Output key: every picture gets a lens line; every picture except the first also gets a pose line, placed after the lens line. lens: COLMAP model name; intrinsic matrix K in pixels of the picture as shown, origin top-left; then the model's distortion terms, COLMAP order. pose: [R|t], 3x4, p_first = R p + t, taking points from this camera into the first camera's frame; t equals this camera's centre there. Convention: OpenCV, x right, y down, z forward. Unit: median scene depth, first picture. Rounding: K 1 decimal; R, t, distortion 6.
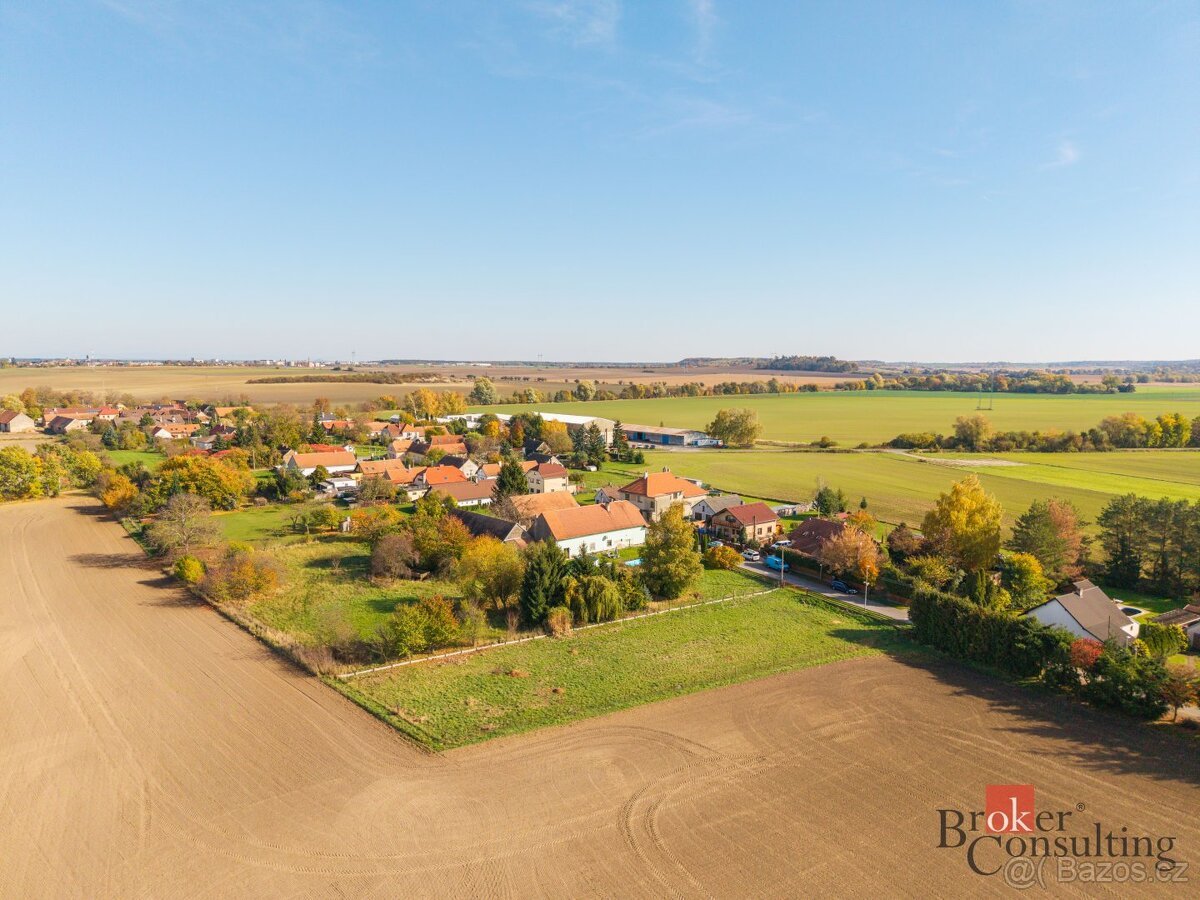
lens RADIAL K [[802.0, 0, 602.4], [0, 802.0, 442.5], [0, 0, 1]] dist [0.056947, -0.075544]
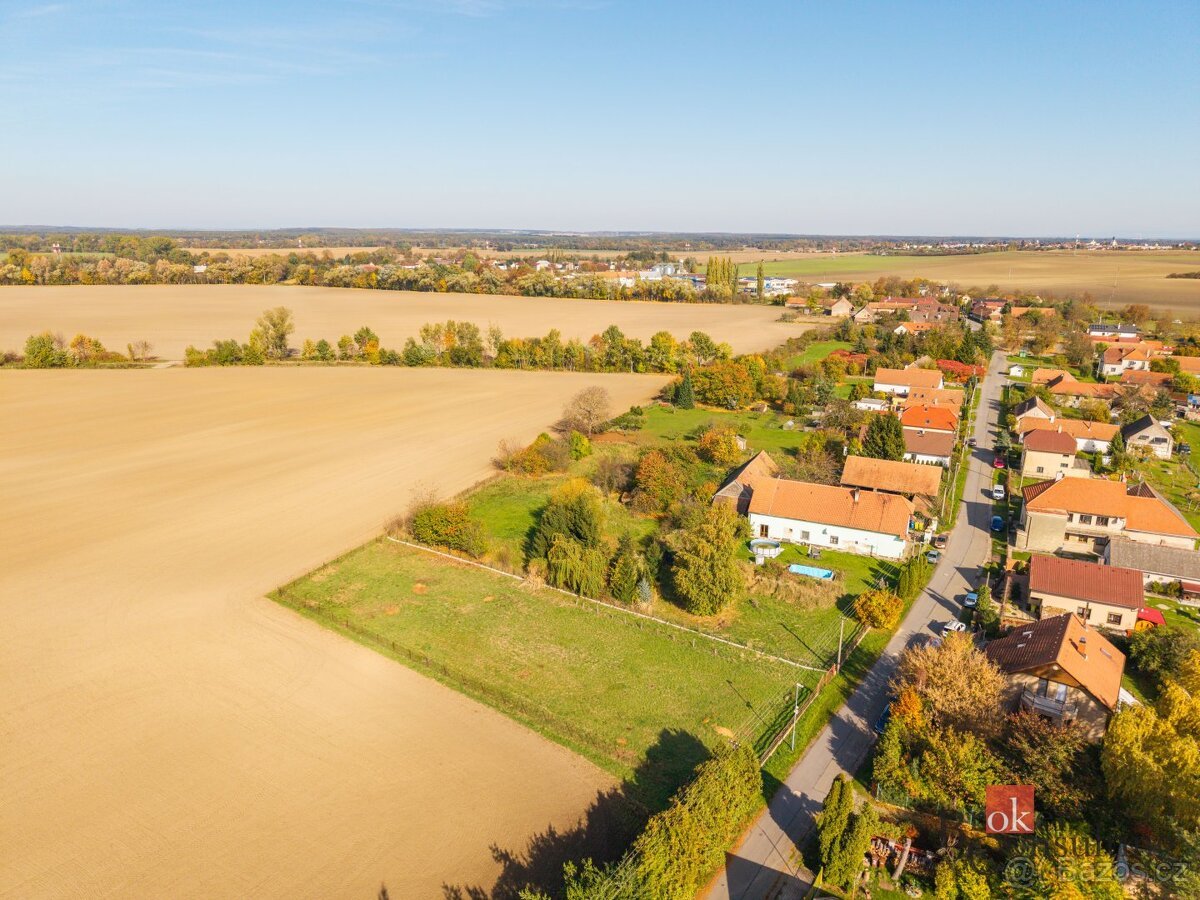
lens RADIAL K [[802.0, 0, 602.4], [0, 802.0, 442.5], [0, 0, 1]] dist [0.056947, -0.075544]
pose [[0.408574, 0.222531, -0.885182, 0.456426], [-0.097397, 0.974915, 0.200134, -0.078736], [0.907514, 0.004445, 0.419999, 0.361892]]
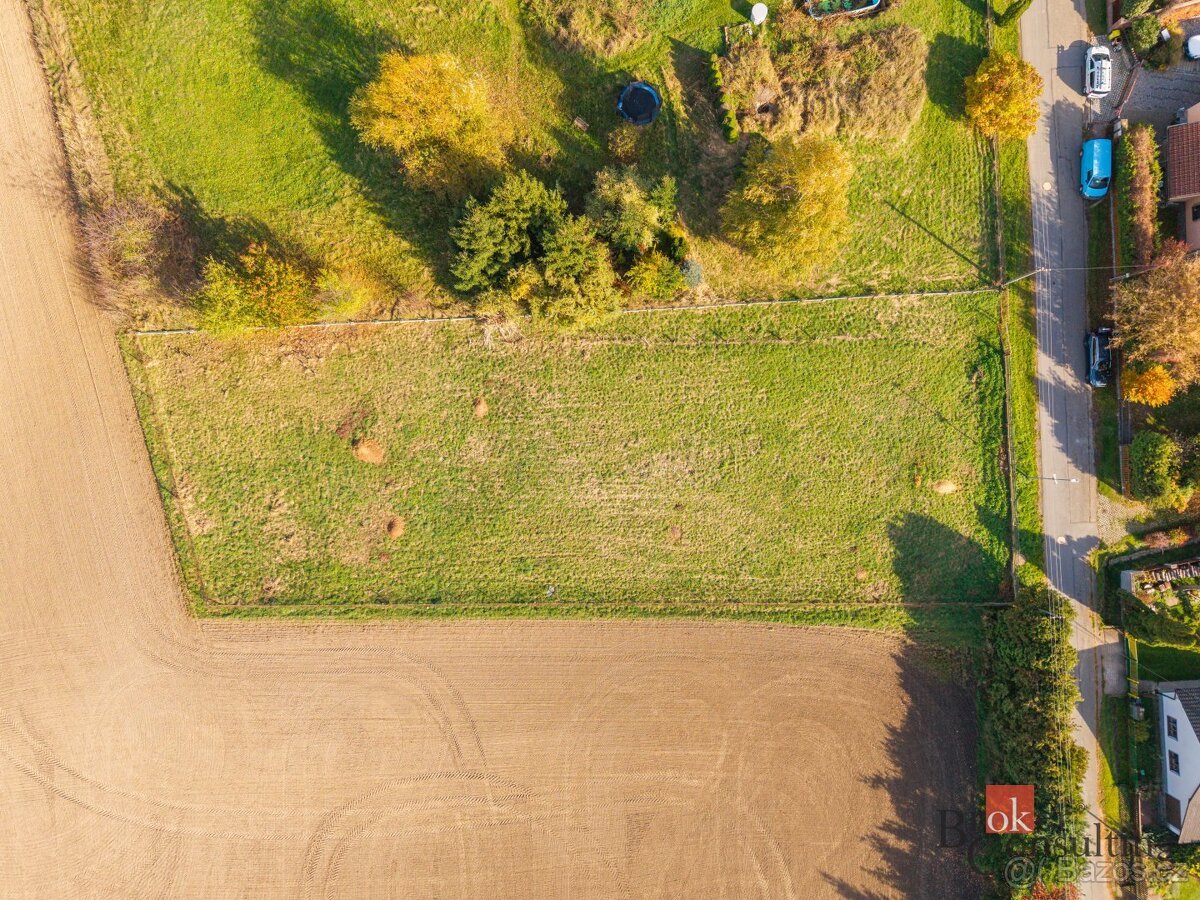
lens RADIAL K [[802.0, 0, 602.4], [0, 802.0, 442.5], [0, 0, 1]] dist [0.056947, -0.075544]
pose [[0.876760, 0.480927, -0.000756, 0.033839], [-0.051092, 0.094707, 0.994193, -0.199418], [0.478206, -0.871631, 0.107607, 0.490395]]
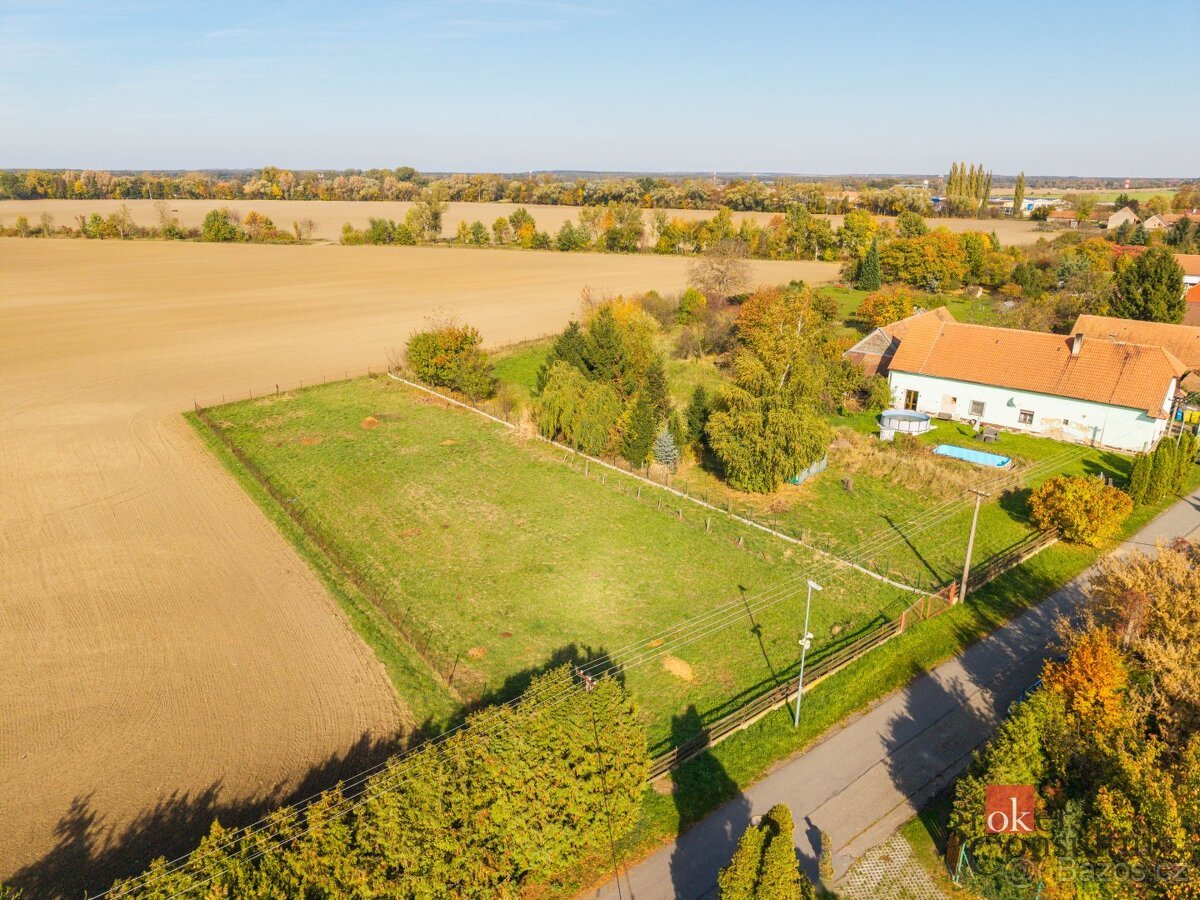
lens RADIAL K [[804.5, 0, 600.0], [0, 804.5, 450.0], [0, 0, 1]] dist [0.005459, -0.003297]
pose [[0.133130, 0.309532, -0.941523, 0.332143], [-0.104347, 0.949077, 0.297261, 0.022550], [0.985590, 0.058671, 0.158649, 0.525792]]
